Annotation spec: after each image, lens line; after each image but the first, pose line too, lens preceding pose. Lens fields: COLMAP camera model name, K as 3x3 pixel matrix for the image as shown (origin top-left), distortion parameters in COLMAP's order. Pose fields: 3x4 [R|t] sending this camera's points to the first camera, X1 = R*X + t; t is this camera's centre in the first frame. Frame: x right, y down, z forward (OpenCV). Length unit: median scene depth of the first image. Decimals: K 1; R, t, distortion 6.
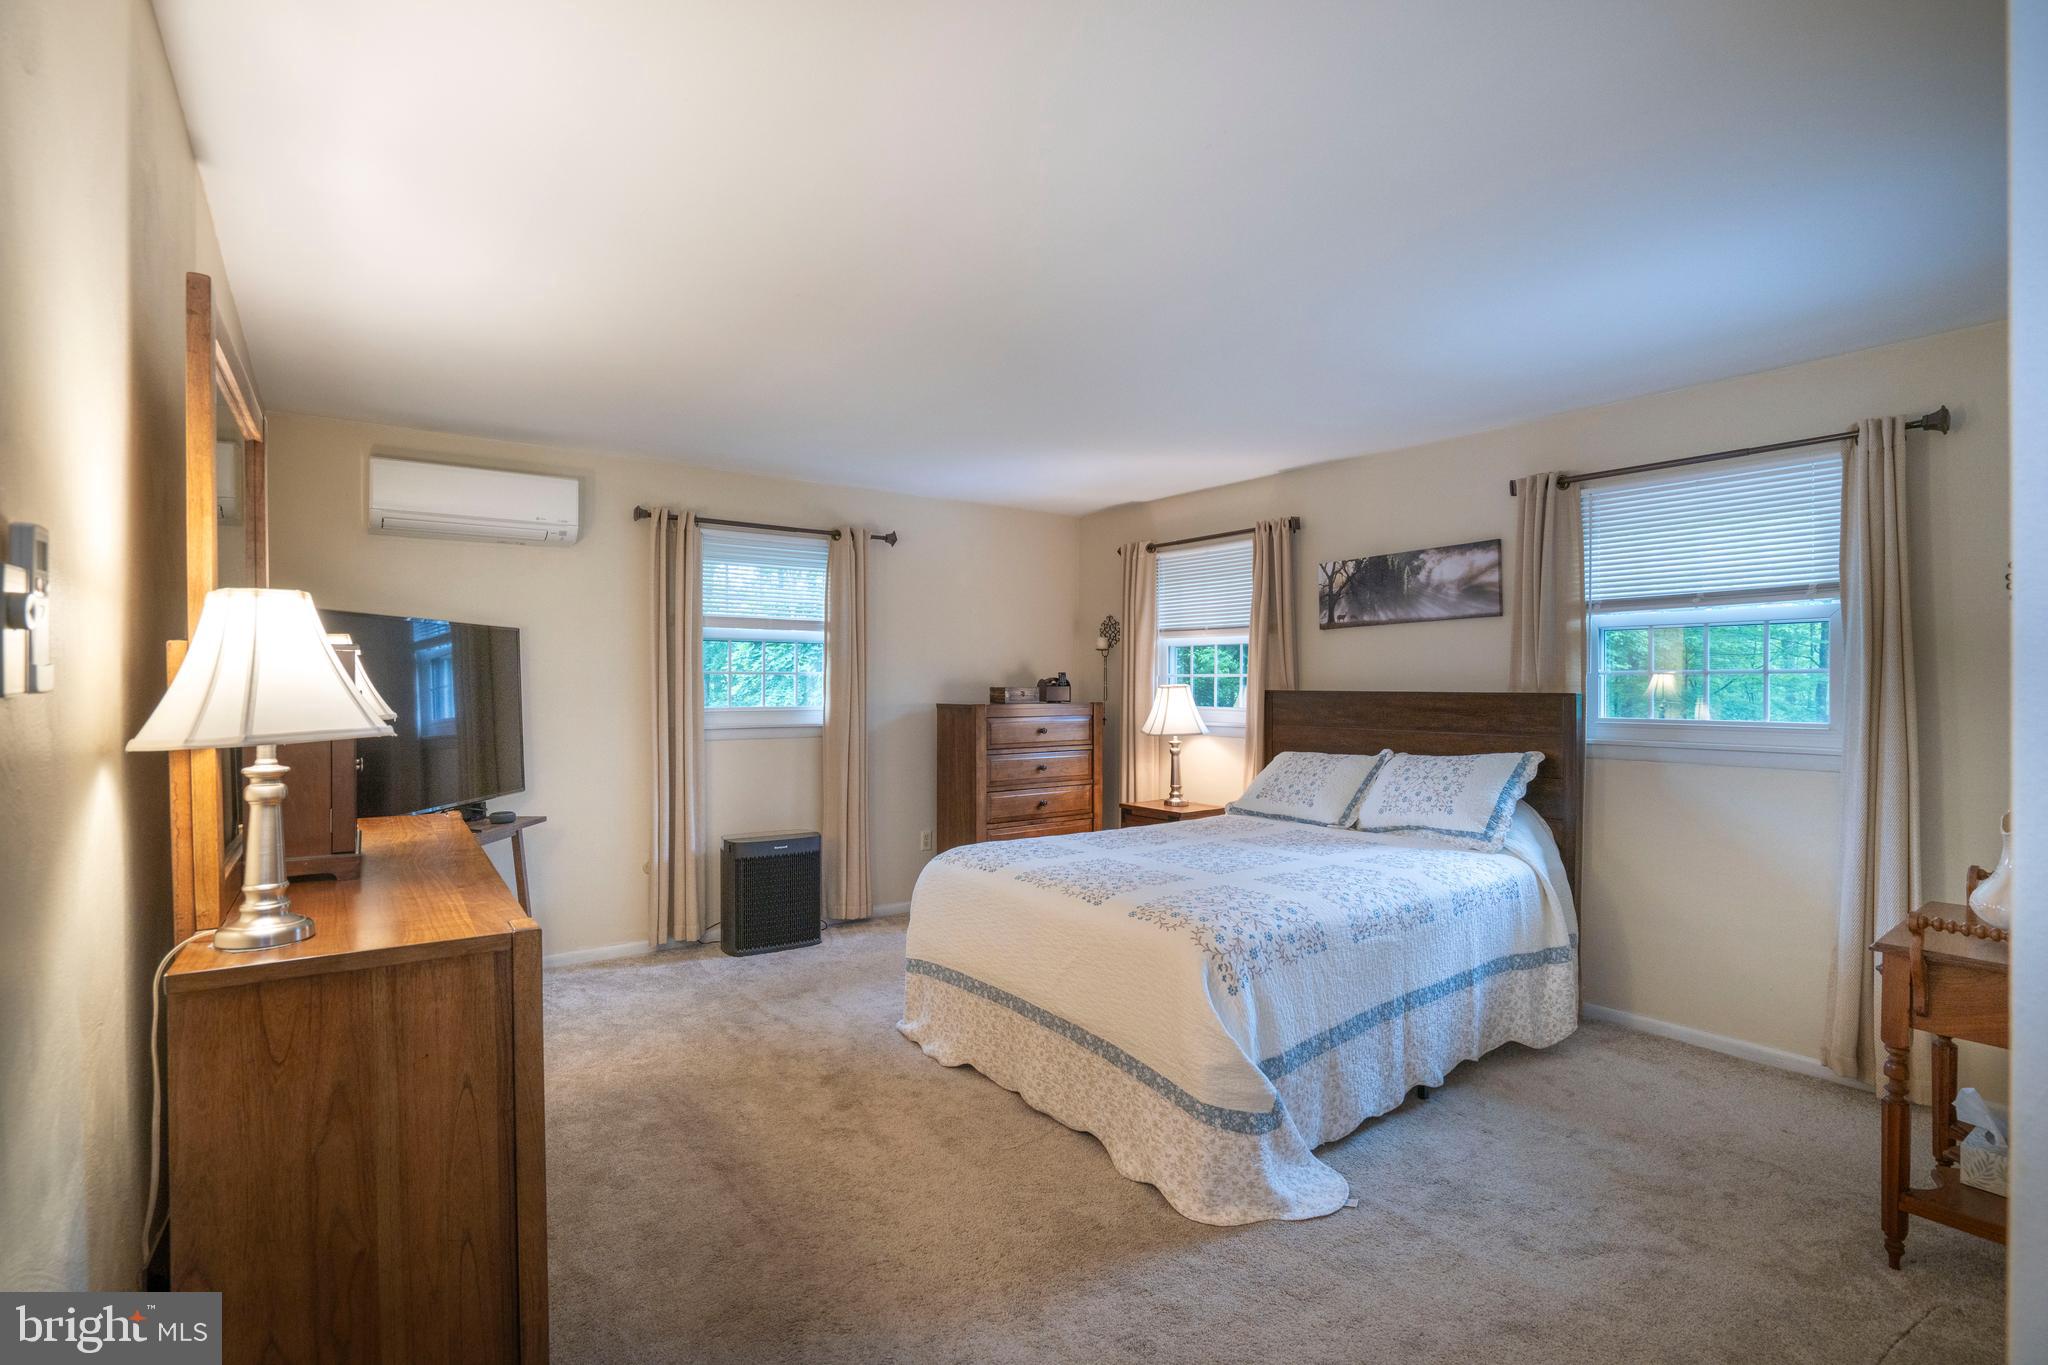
lens RADIAL K [[961.3, 0, 1024.0], [0, 961.3, 682.5], [0, 0, 1]] dist [-0.026440, 0.000586]
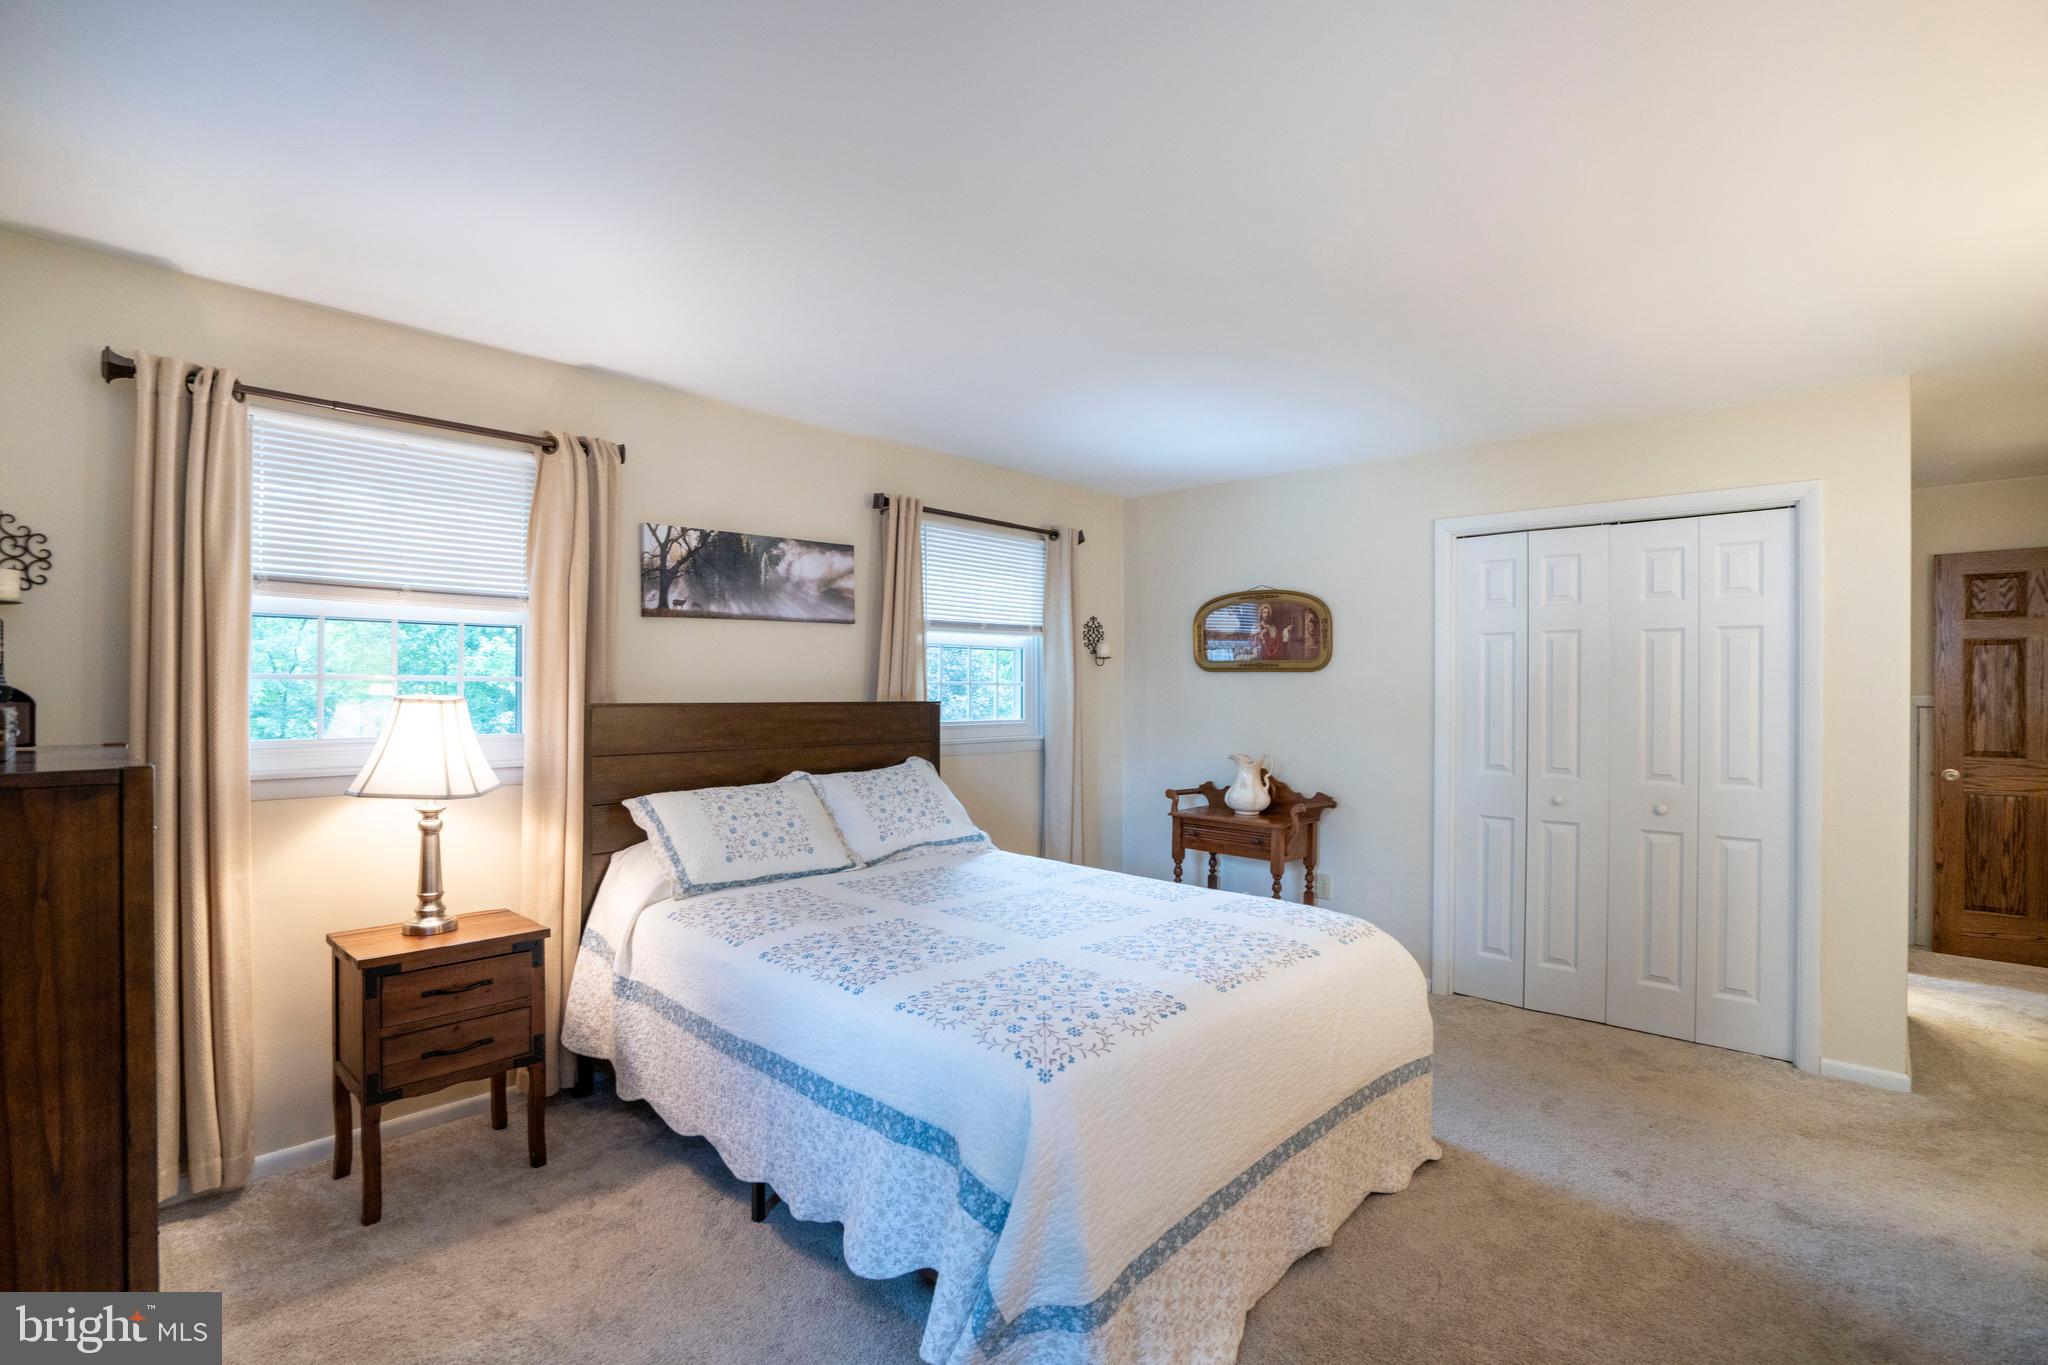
lens RADIAL K [[961.3, 0, 1024.0], [0, 961.3, 682.5], [0, 0, 1]] dist [-0.026440, 0.000586]
pose [[-0.178696, -0.000366, 0.983904, -0.490123], [-0.008626, 0.999962, -0.001195, -0.008997], [-0.983867, -0.008701, -0.178692, 0.963101]]
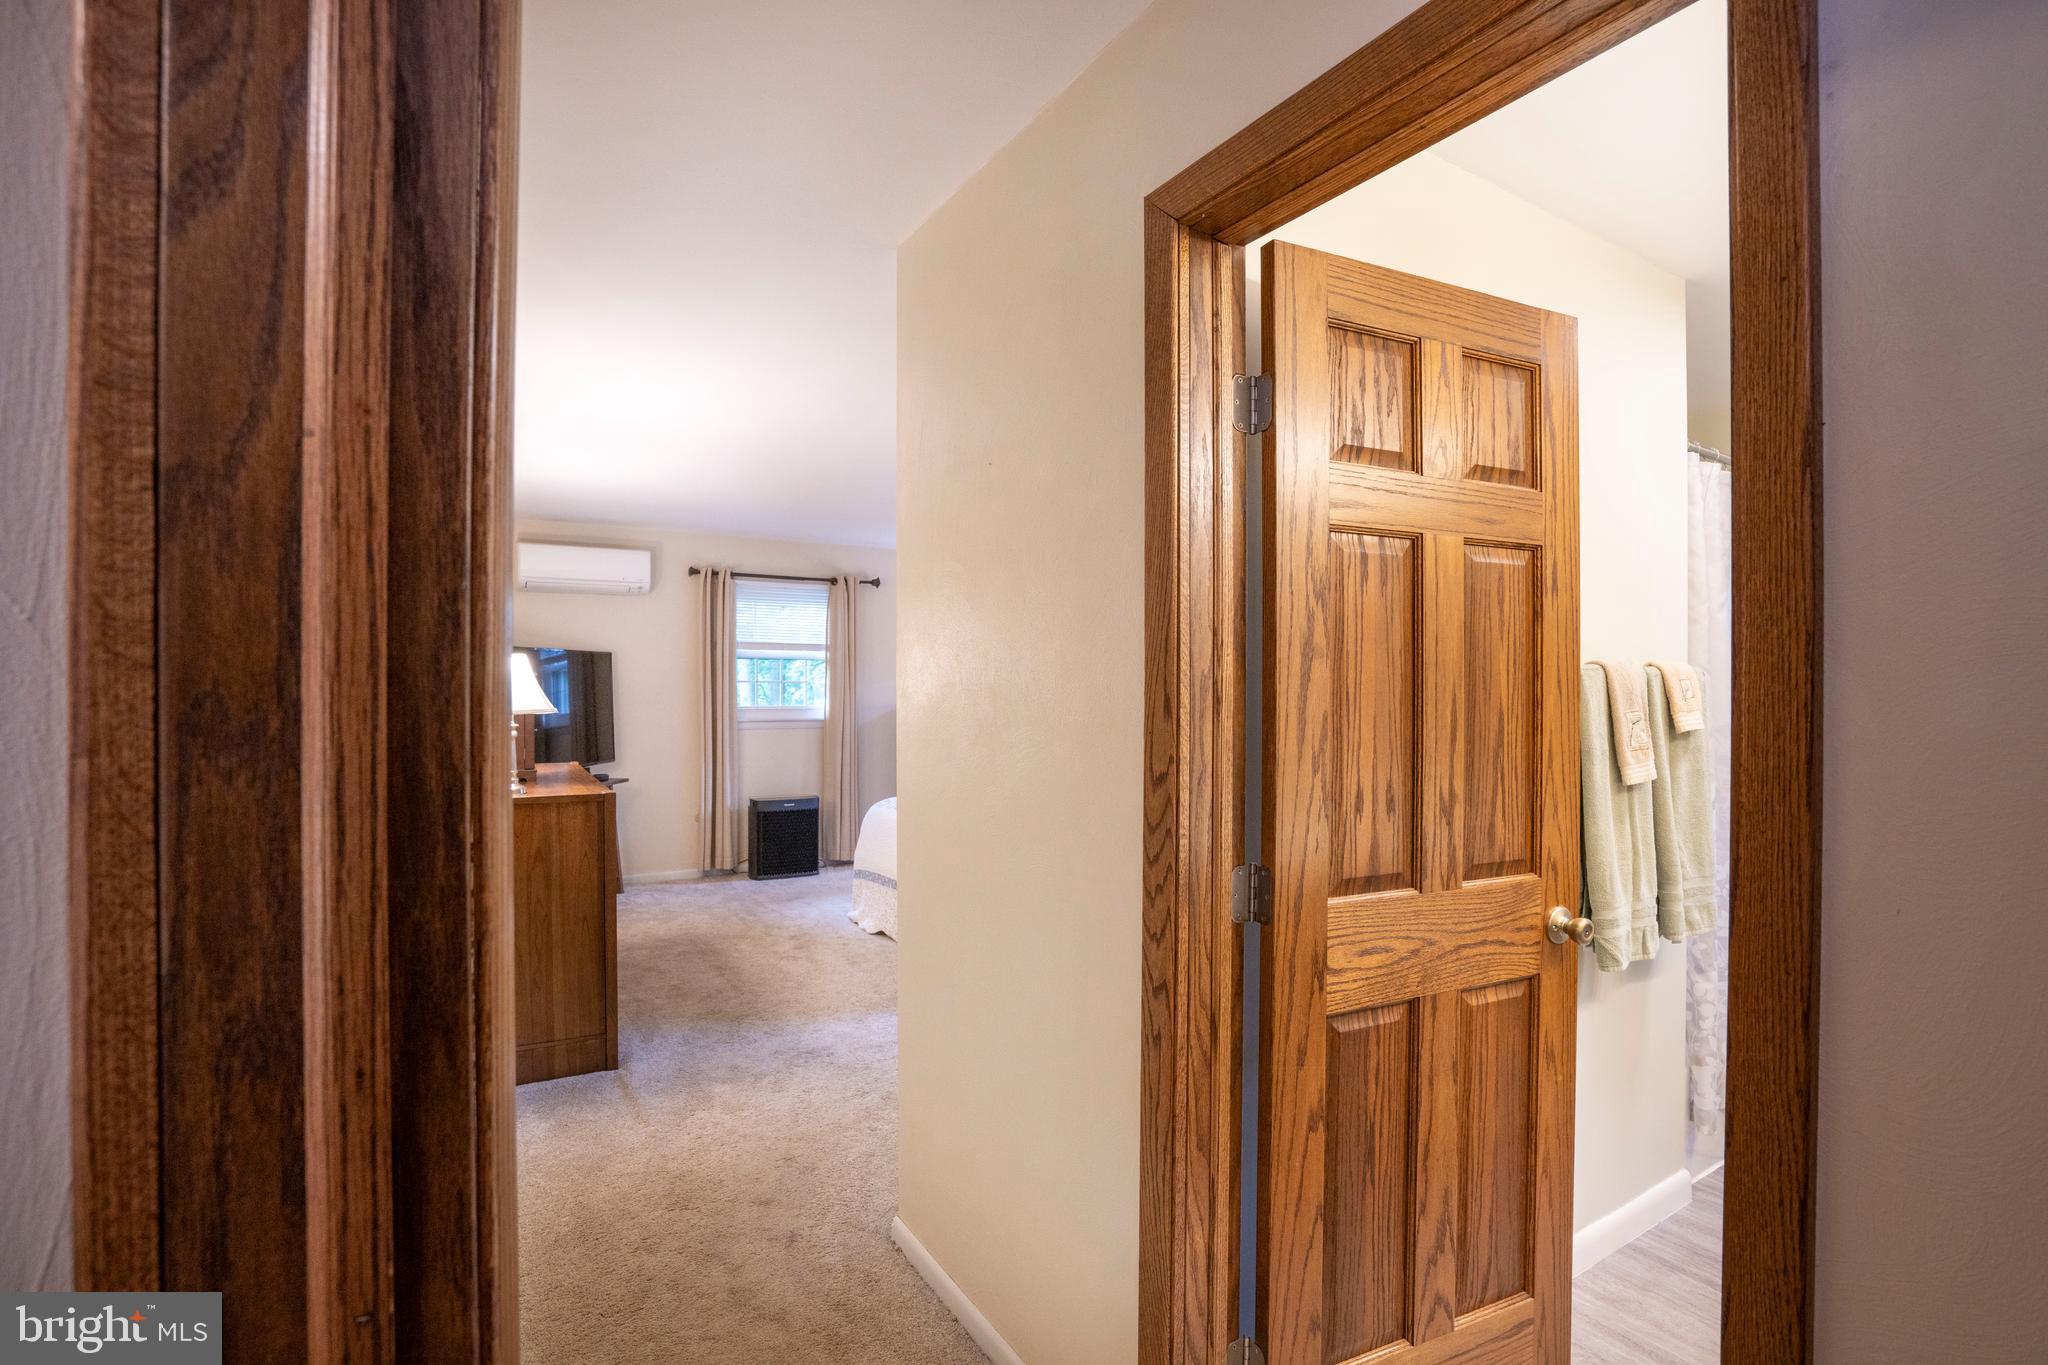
lens RADIAL K [[961.3, 0, 1024.0], [0, 961.3, 682.5], [0, 0, 1]] dist [-0.026440, 0.000586]
pose [[0.996508, 0.001659, -0.083475, 0.201744], [-0.001845, 0.999996, -0.002153, -0.006502], [0.083471, 0.002300, 0.996508, -0.369013]]
